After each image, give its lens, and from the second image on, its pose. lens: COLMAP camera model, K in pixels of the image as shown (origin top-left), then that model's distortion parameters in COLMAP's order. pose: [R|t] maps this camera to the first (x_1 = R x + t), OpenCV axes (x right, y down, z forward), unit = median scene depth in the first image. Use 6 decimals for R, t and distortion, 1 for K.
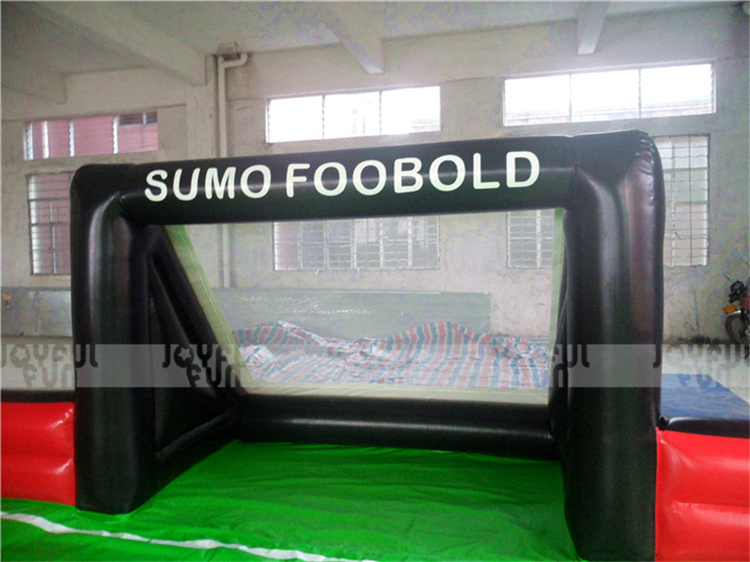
lens RADIAL K [[600.6, 0, 375.0], [0, 600.6, 281.0], [0, 0, 1]] dist [-0.030888, 0.010957]
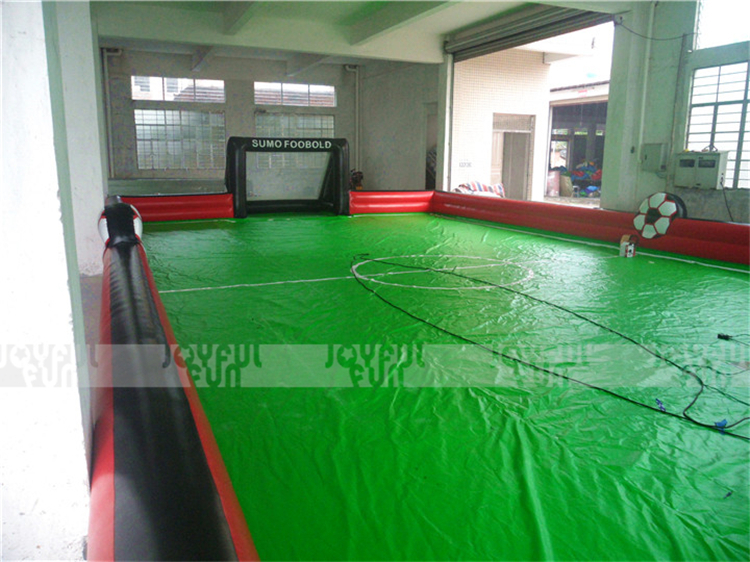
lens RADIAL K [[601.5, 0, 379.5], [0, 601.5, 281.9], [0, 0, 1]] dist [-0.029967, 0.011179]
pose [[0.787312, -0.099385, 0.608493, -0.910514], [0.012018, 0.989209, 0.146017, 0.083381], [-0.616438, -0.107648, 0.780010, -1.188300]]
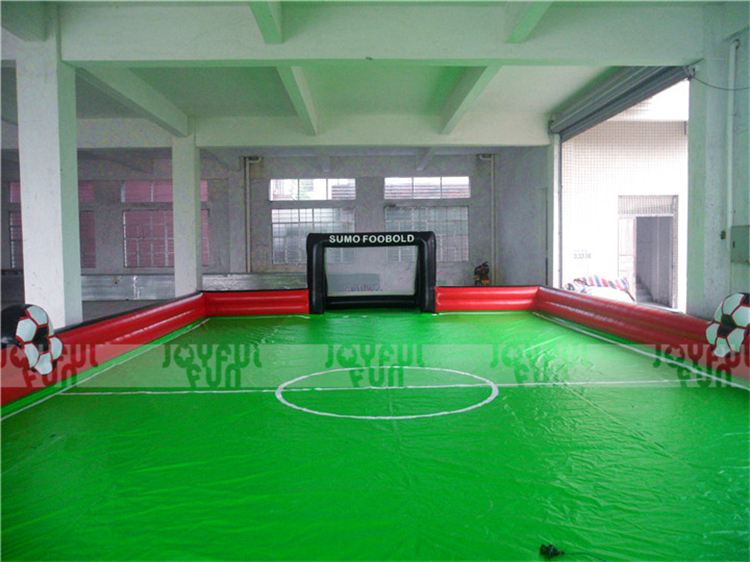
lens RADIAL K [[607.7, 0, 375.0], [0, 607.7, 281.0], [0, 0, 1]] dist [-0.001620, -0.000758]
pose [[0.962497, -0.007830, 0.271180, -0.473134], [0.010551, 0.999908, -0.008577, 0.072766], [-0.271088, 0.011117, 0.962490, -1.272498]]
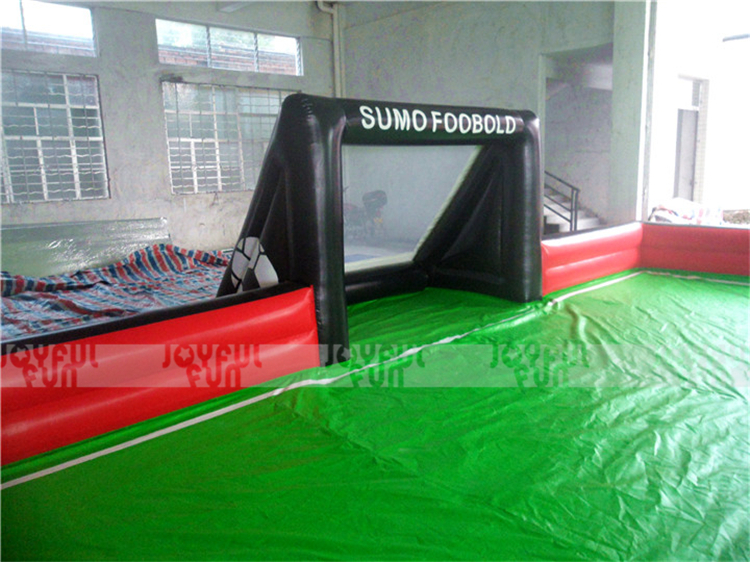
lens RADIAL K [[601.5, 0, 379.5], [0, 601.5, 281.9], [0, 0, 1]] dist [-0.029967, 0.011179]
pose [[0.539570, -0.153966, 0.827743, -0.570910], [0.066583, 0.987861, 0.140347, 0.009567], [-0.839304, -0.020613, 0.543272, 0.073214]]
